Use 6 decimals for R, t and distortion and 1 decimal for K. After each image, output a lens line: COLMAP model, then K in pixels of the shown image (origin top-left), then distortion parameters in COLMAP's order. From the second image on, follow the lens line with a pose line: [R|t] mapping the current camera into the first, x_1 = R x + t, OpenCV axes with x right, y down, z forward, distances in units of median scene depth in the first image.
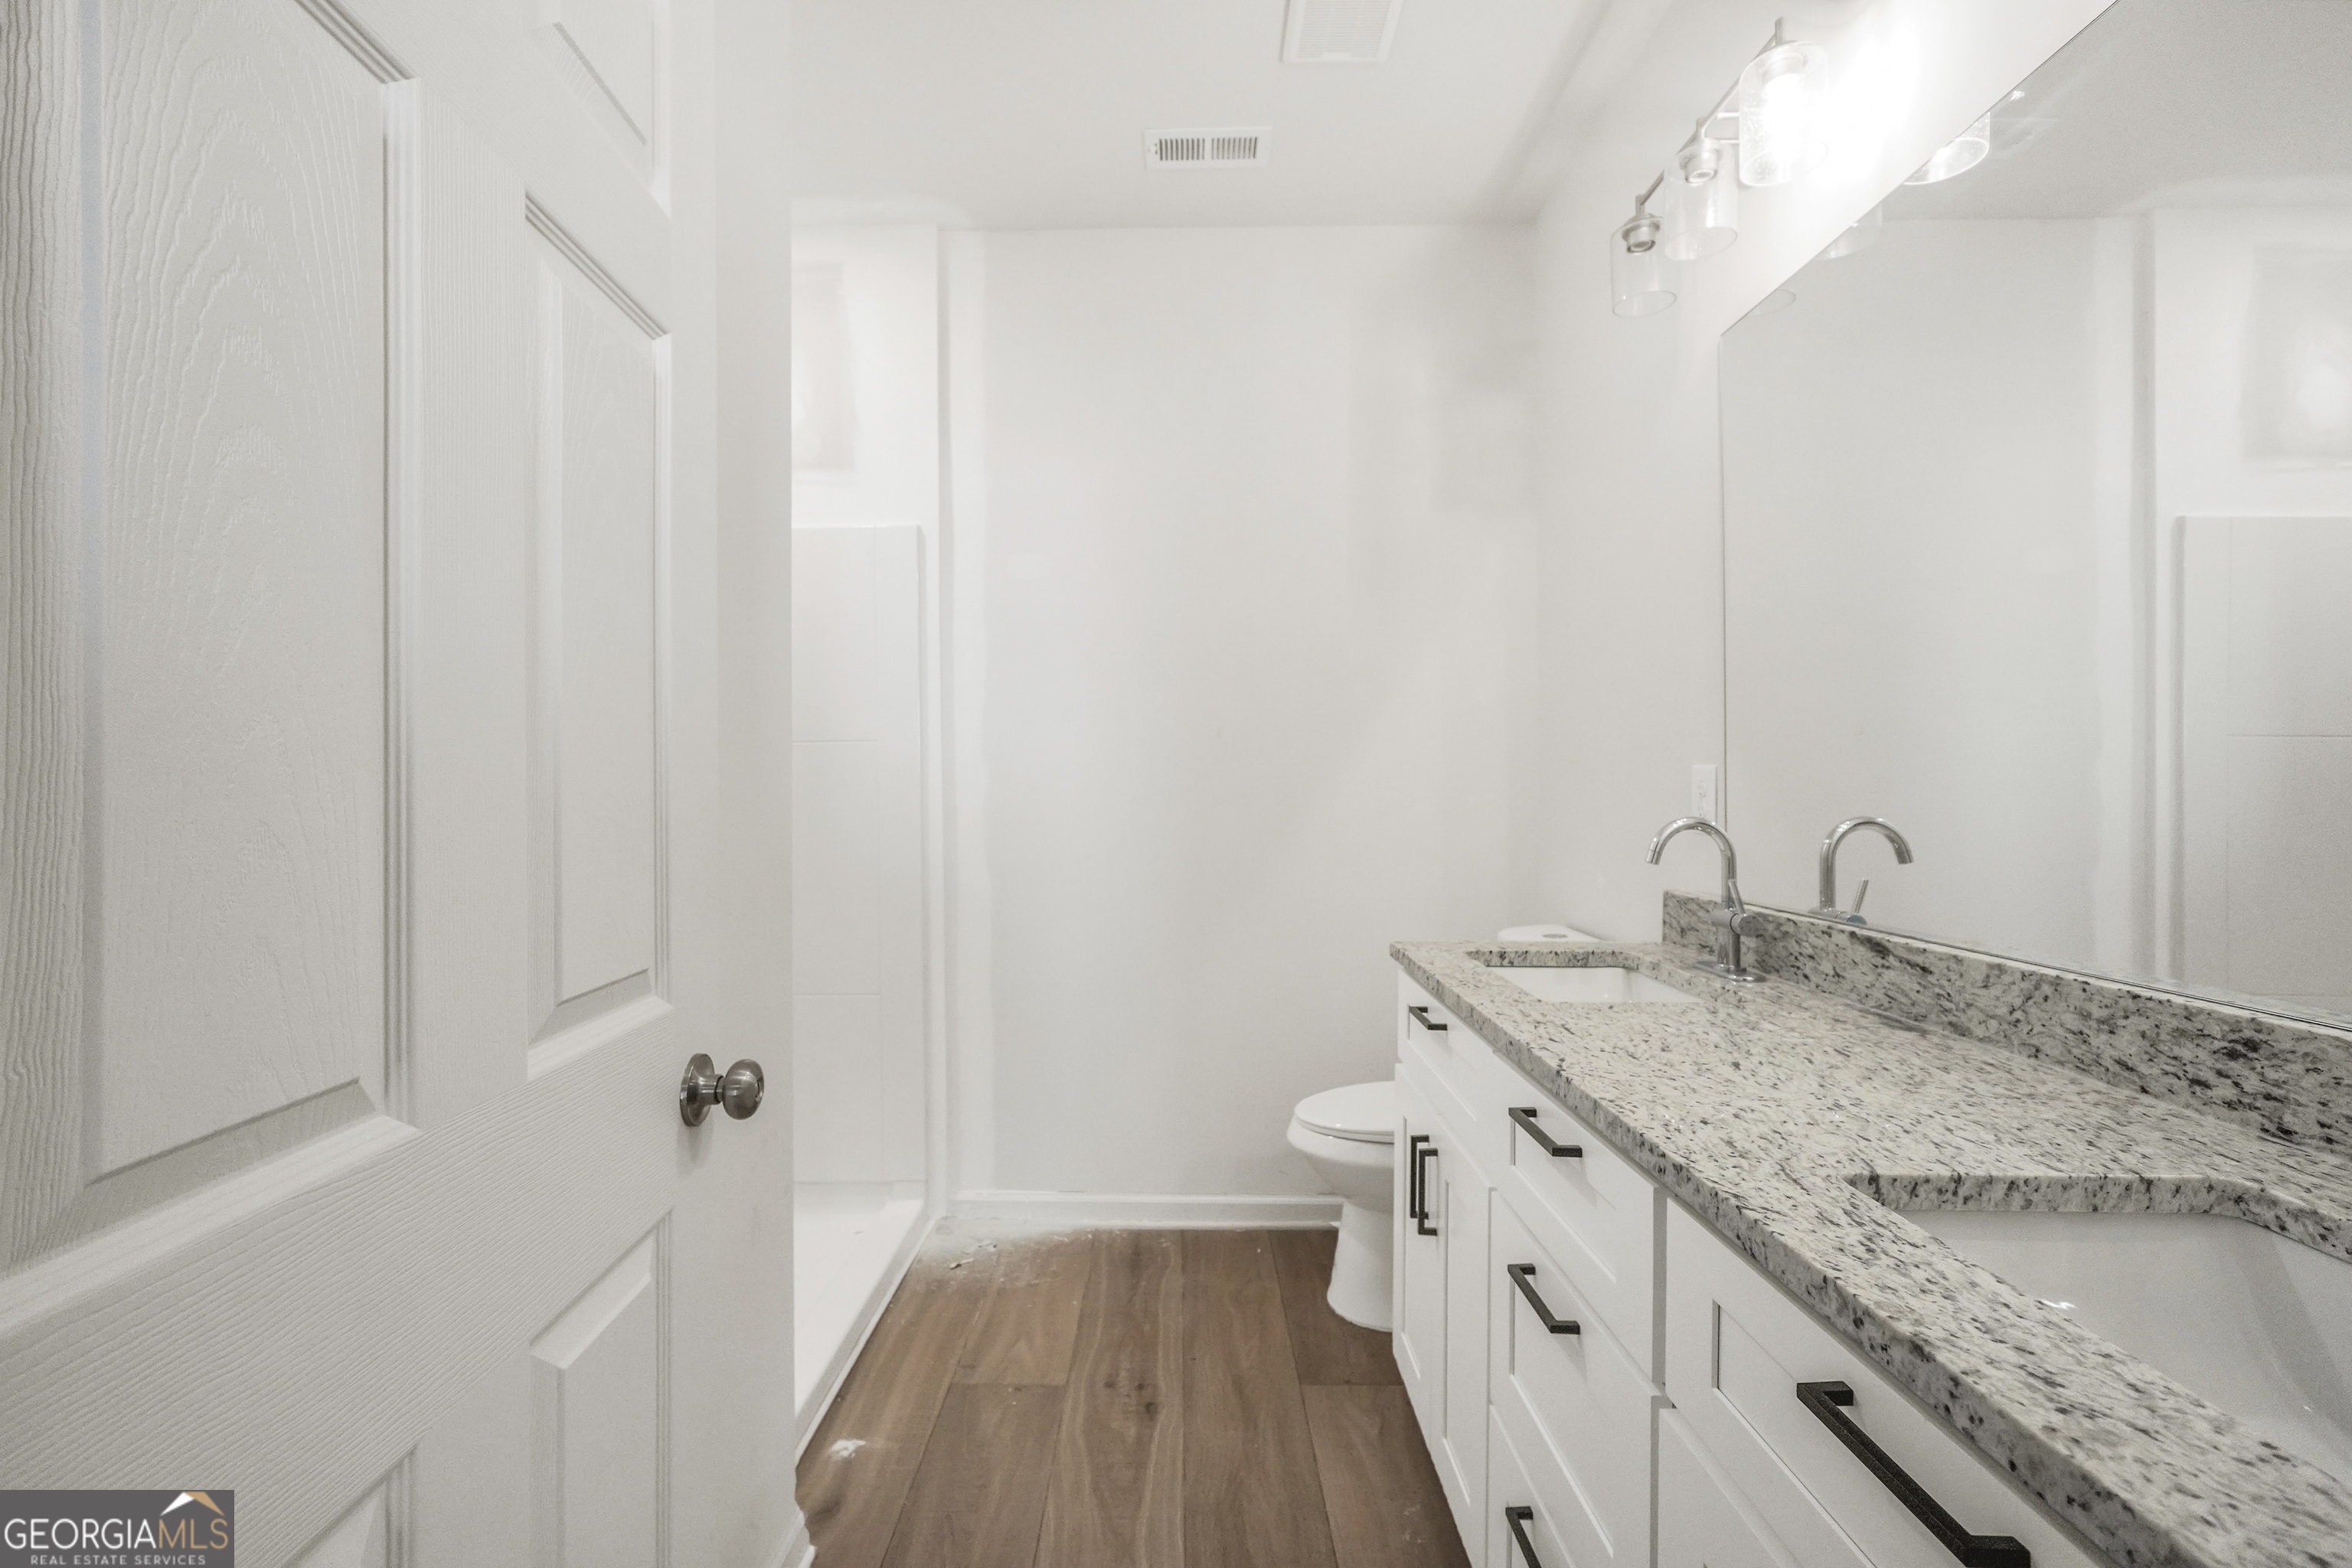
lens RADIAL K [[1014.3, 0, 1162.8], [0, 1014.3, 783.6], [0, 0, 1]] dist [-0.020103, 0.009650]
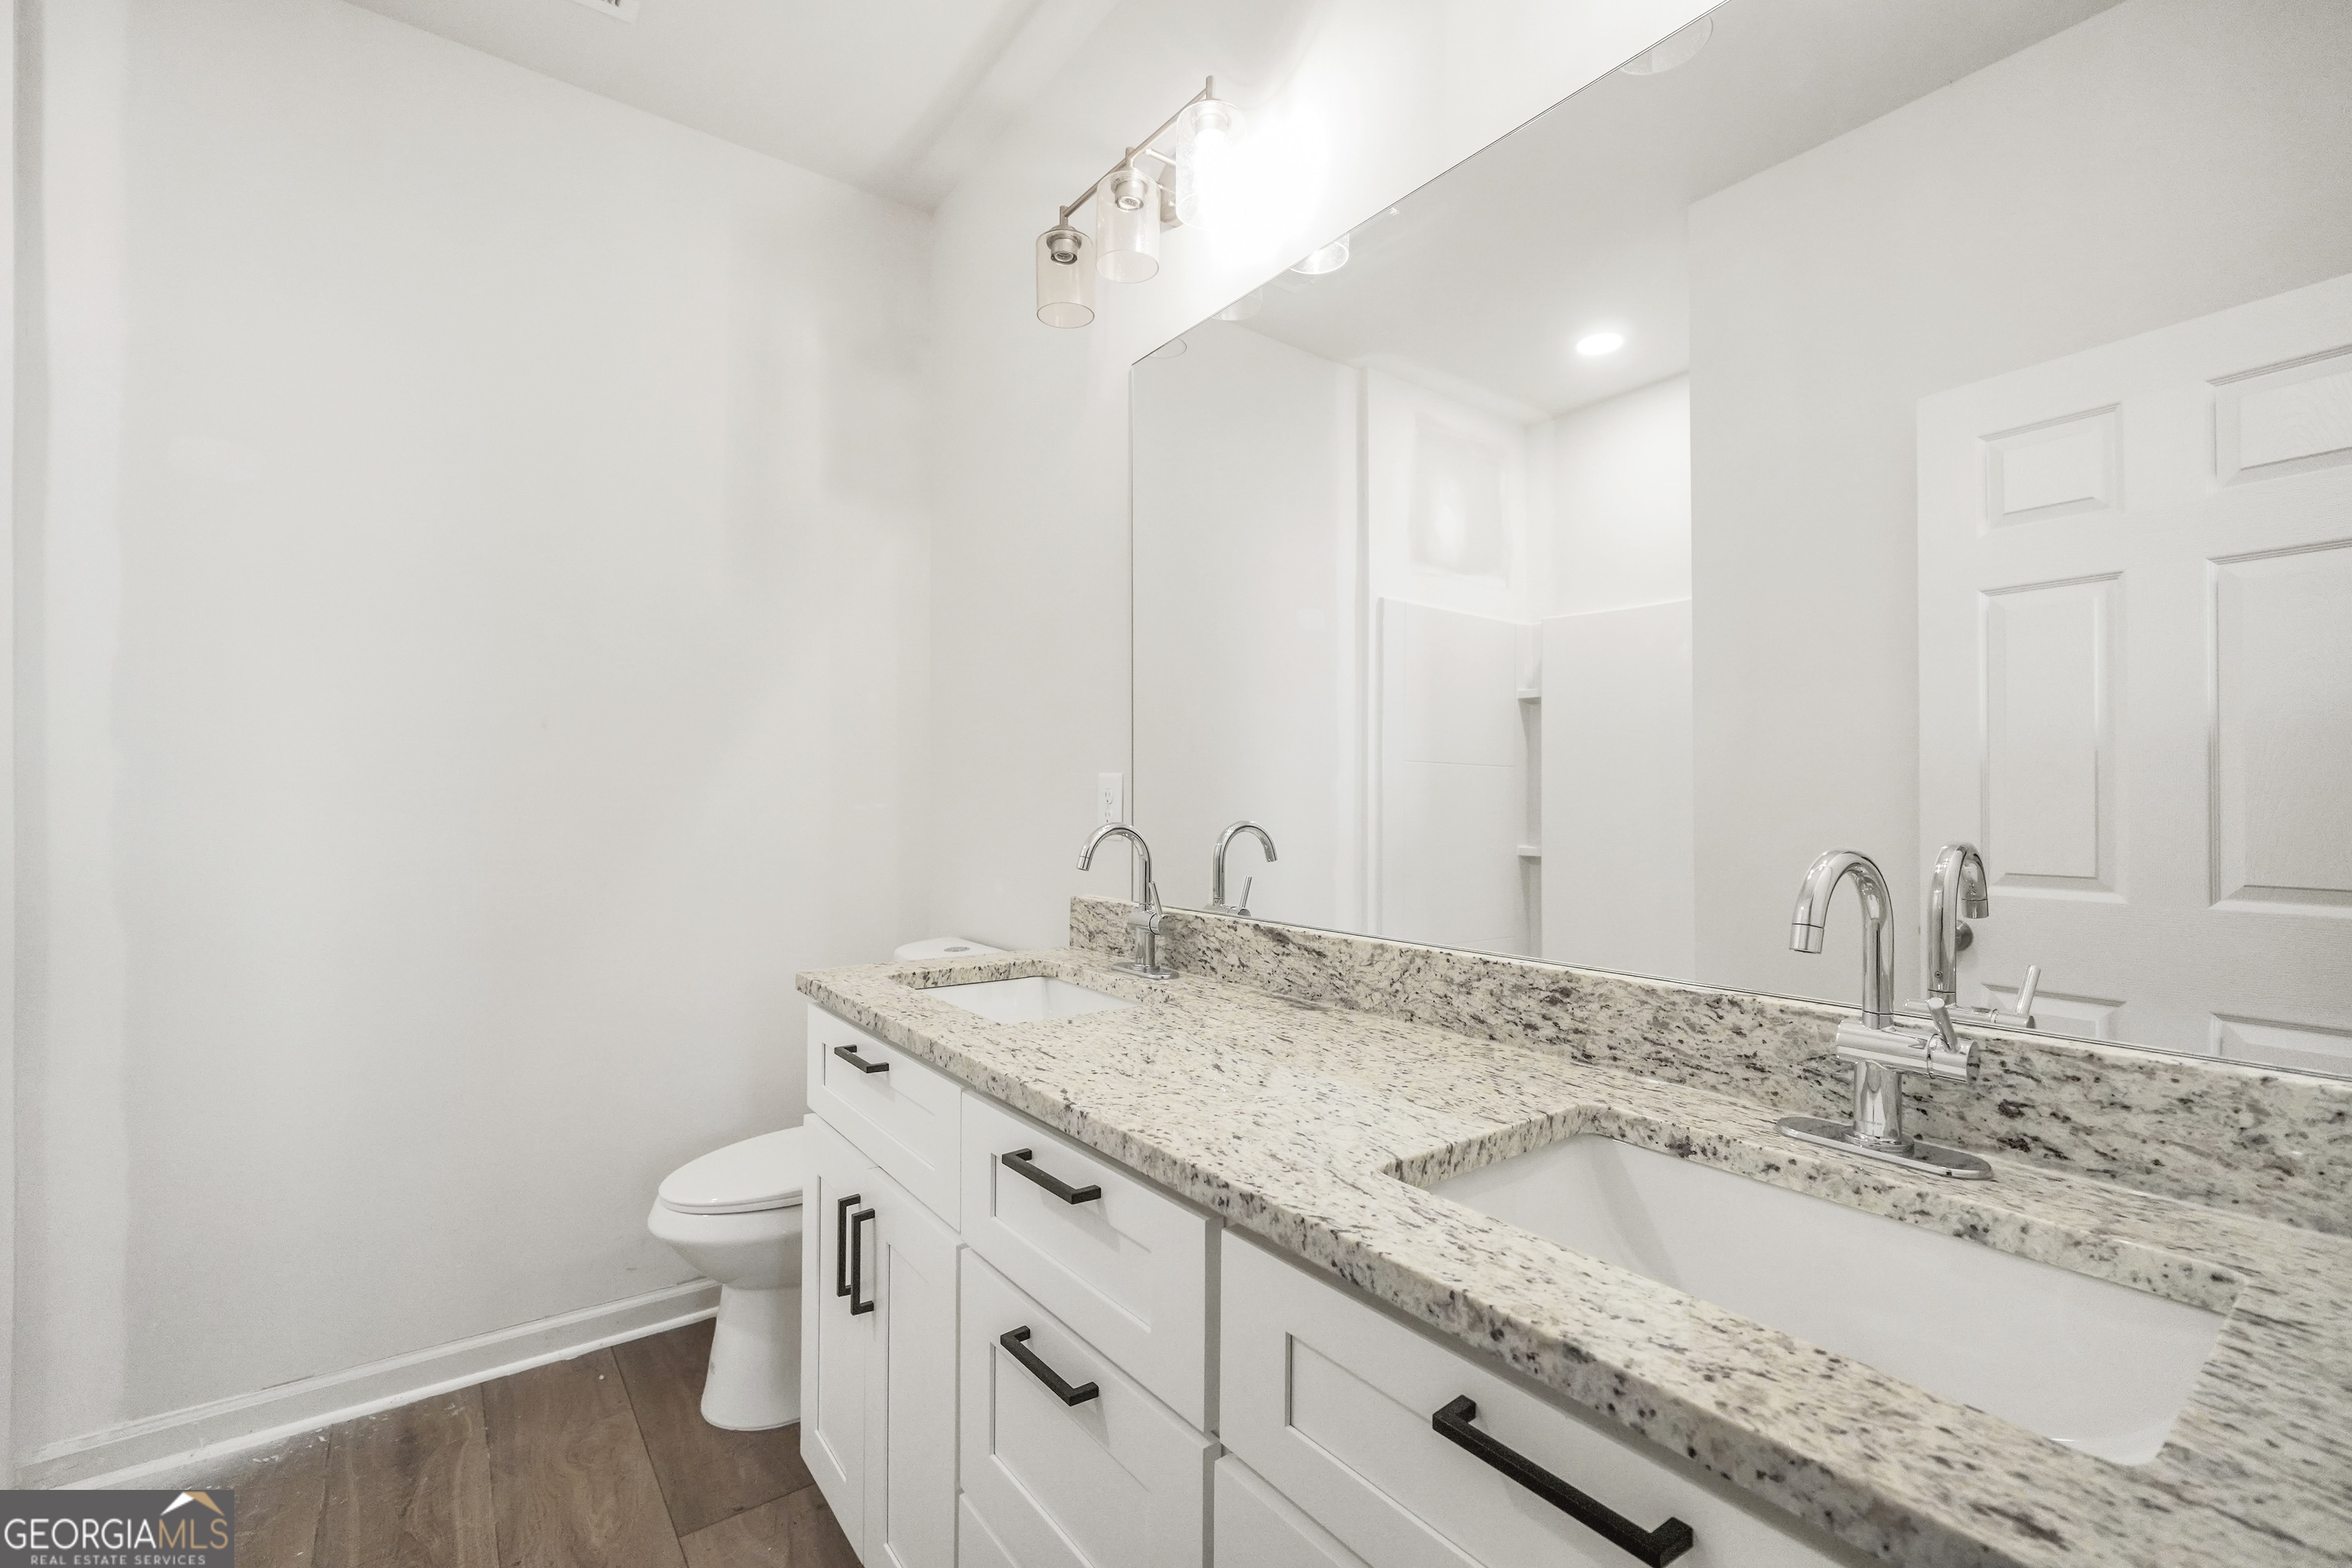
lens RADIAL K [[1014.3, 0, 1162.8], [0, 1014.3, 783.6], [0, 0, 1]] dist [-0.020103, 0.009650]
pose [[0.796473, 0.011865, 0.604557, -0.089050], [-0.003775, 0.999886, -0.014650, 0.013693], [-0.604662, 0.009386, 0.796427, 0.243093]]
